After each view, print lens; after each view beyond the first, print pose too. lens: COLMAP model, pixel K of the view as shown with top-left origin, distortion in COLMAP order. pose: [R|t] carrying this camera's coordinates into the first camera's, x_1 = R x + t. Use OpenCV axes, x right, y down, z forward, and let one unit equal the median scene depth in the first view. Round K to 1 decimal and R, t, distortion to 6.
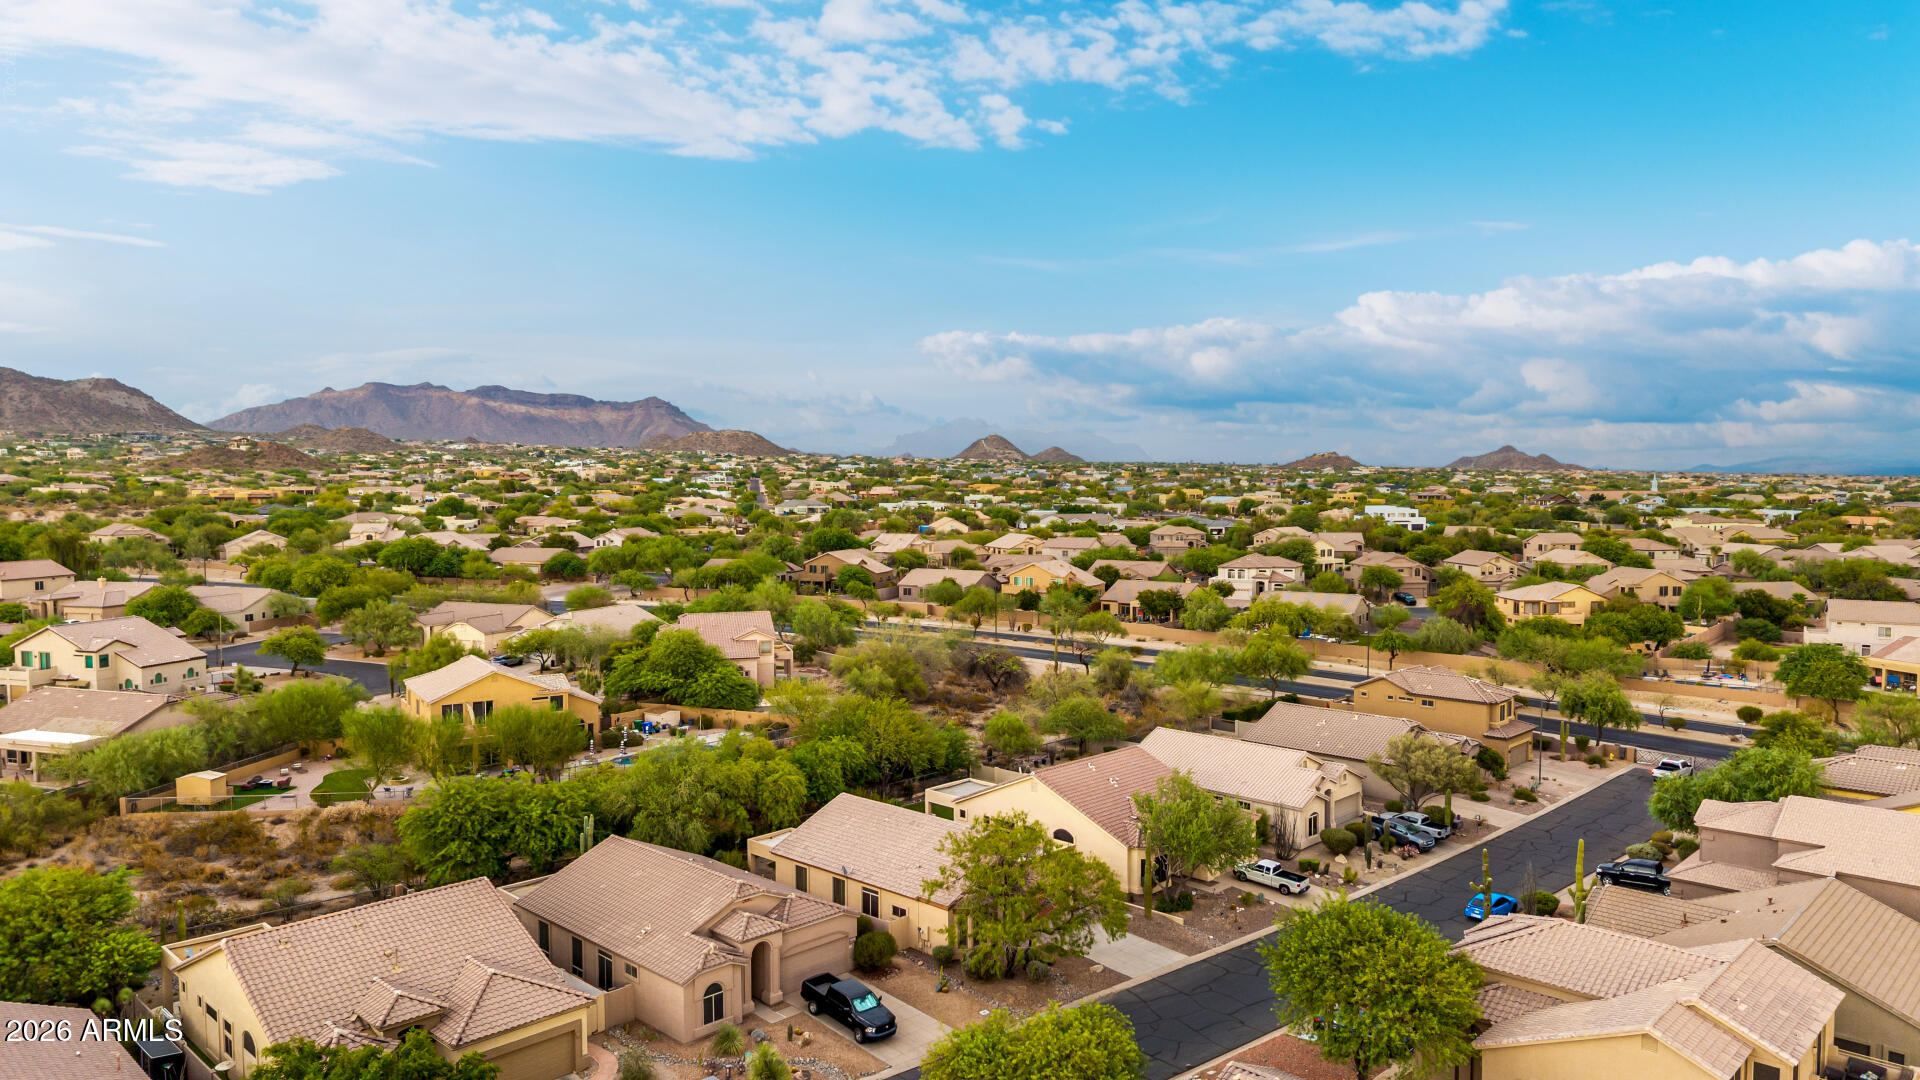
lens RADIAL K [[1283.6, 0, 965.2], [0, 1283.6, 541.2], [0, 0, 1]] dist [0.050118, -0.049975]
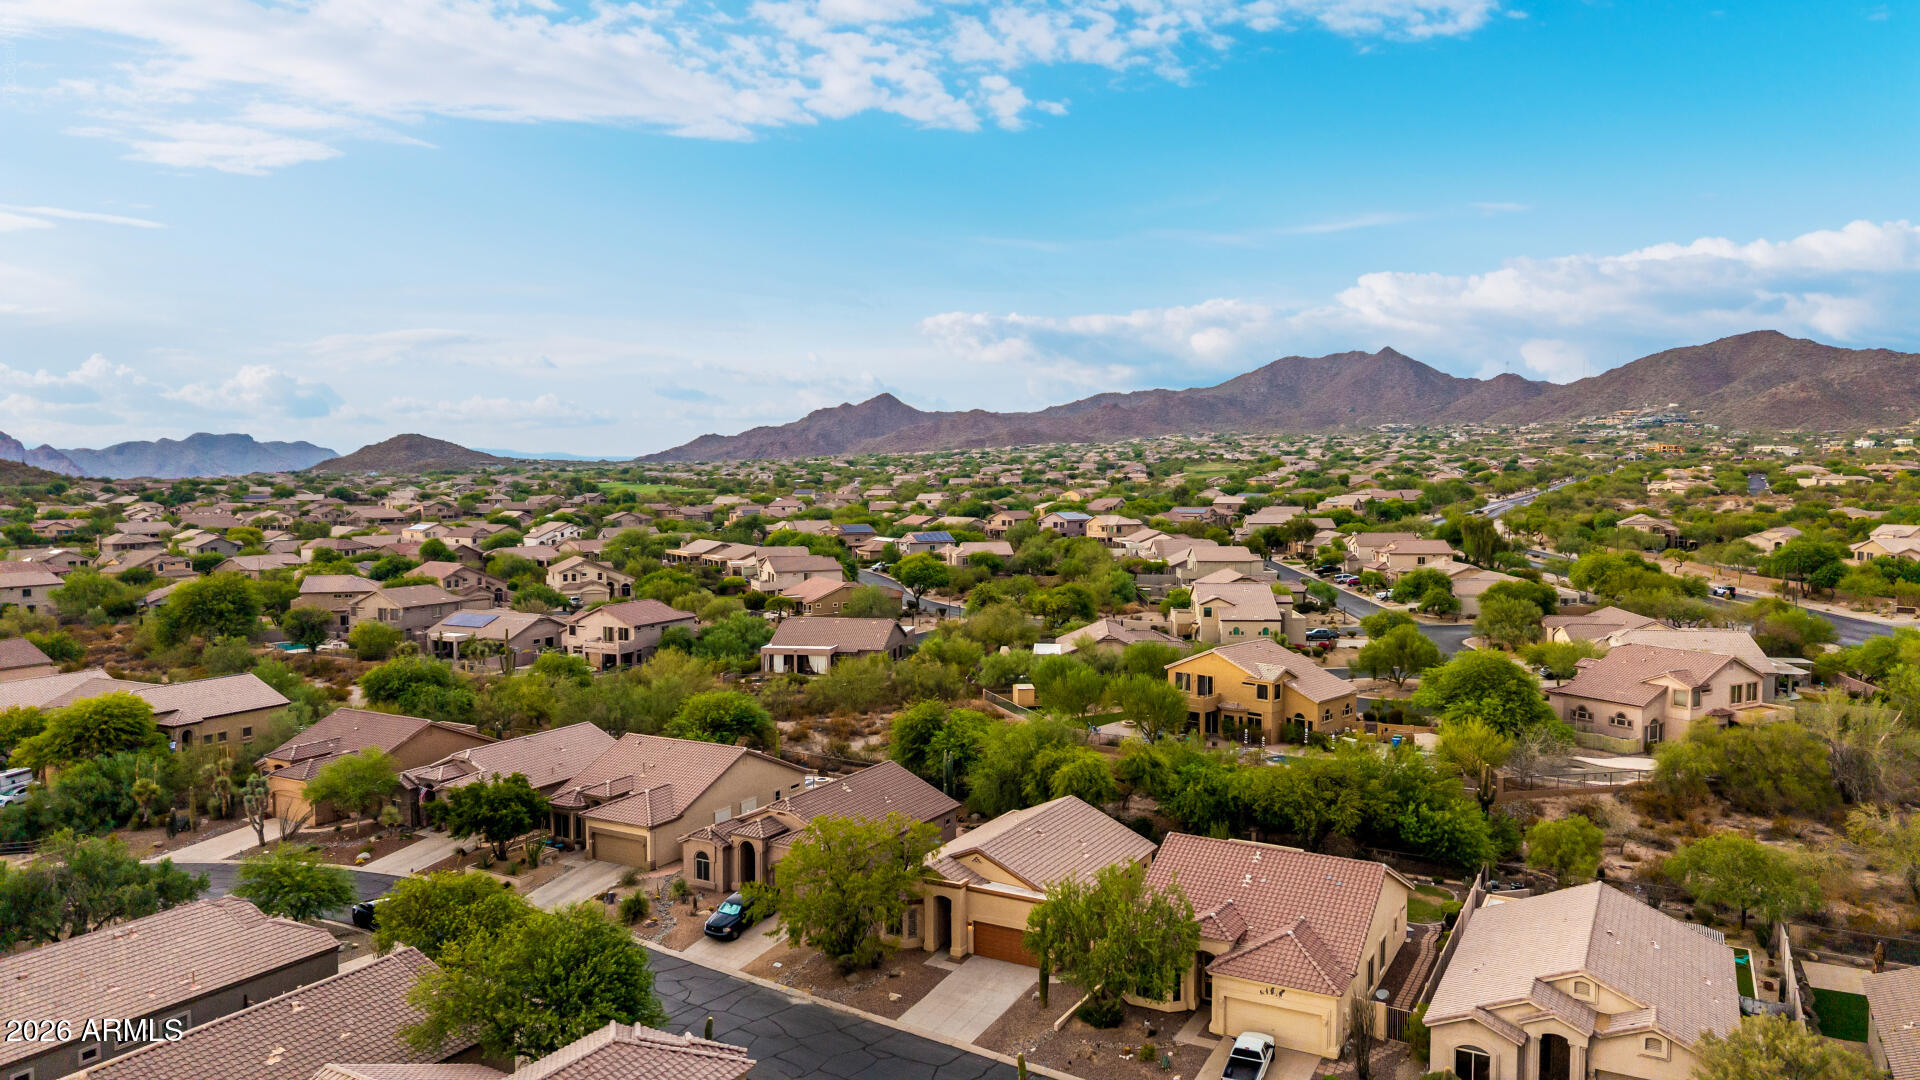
lens RADIAL K [[1283.6, 0, 955.8], [0, 1283.6, 555.1], [0, 0, 1]] dist [0.050118, -0.049975]
pose [[0.248406, 0.068284, -0.966246, 0.493851], [-0.049816, 0.997093, 0.057657, -0.026836], [0.967374, 0.033812, 0.251086, 0.382161]]
